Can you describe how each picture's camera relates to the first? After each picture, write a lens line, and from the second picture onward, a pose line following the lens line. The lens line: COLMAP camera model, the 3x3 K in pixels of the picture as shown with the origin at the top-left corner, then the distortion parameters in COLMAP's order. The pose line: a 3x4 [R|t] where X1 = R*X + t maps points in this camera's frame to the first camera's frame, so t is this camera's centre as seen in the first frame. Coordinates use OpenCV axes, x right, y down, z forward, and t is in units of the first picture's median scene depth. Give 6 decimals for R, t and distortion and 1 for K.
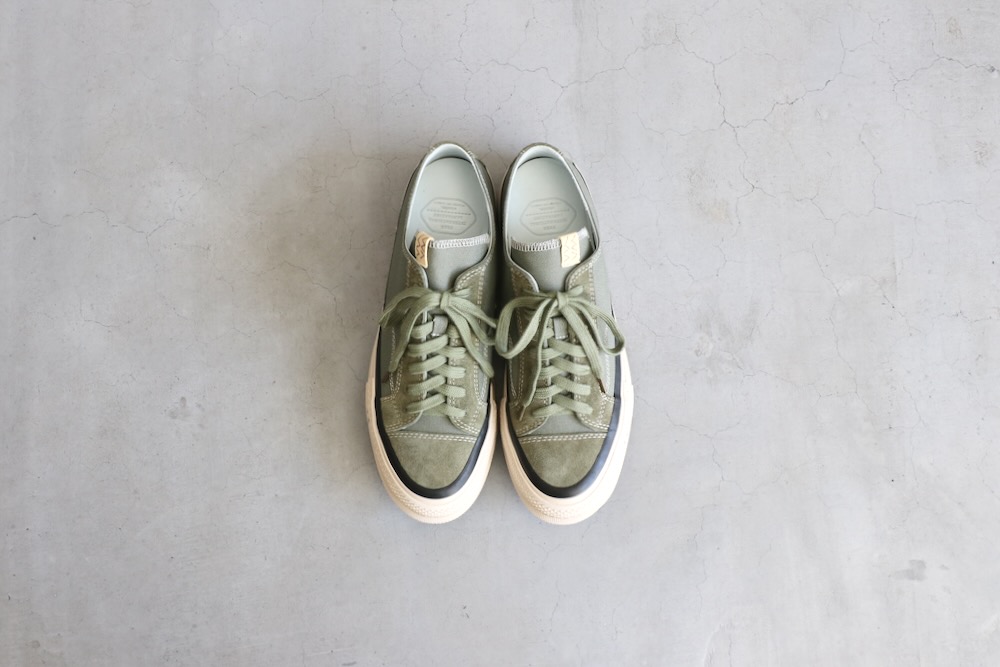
lens RADIAL K [[1148.3, 0, 504.4], [0, 1148.3, 366.0], [0, 0, 1]] dist [-0.079336, 0.000000]
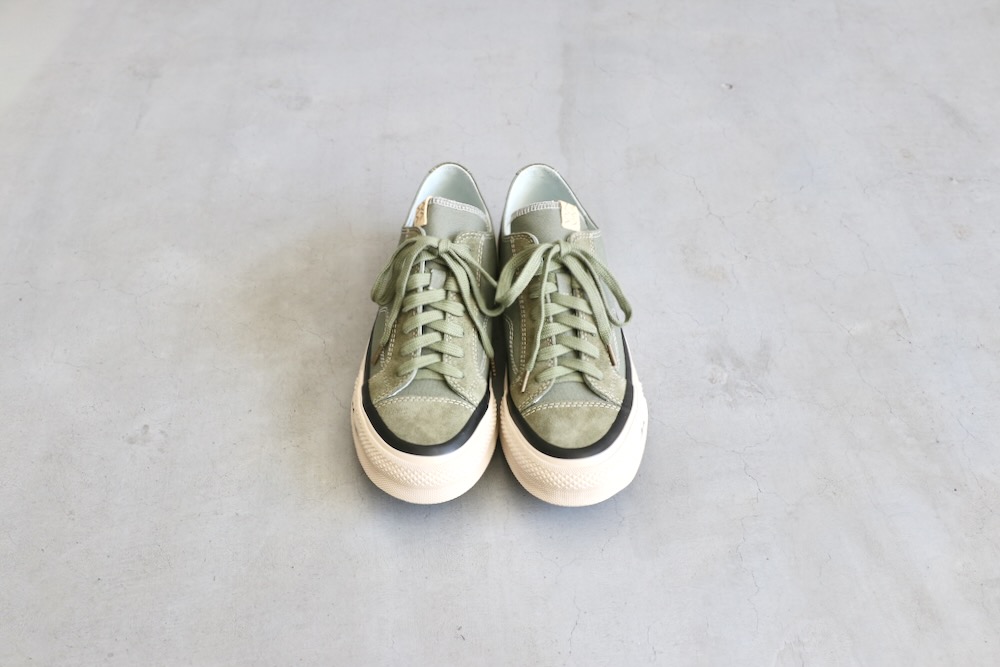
lens RADIAL K [[1148.3, 0, 504.7], [0, 1148.3, 292.9], [0, 0, 1]] dist [-0.079336, 0.000000]
pose [[0.999783, -0.006759, 0.019711, -0.017057], [0.017696, 0.774894, -0.631843, 0.517008], [-0.011004, 0.632055, 0.774845, 0.239672]]
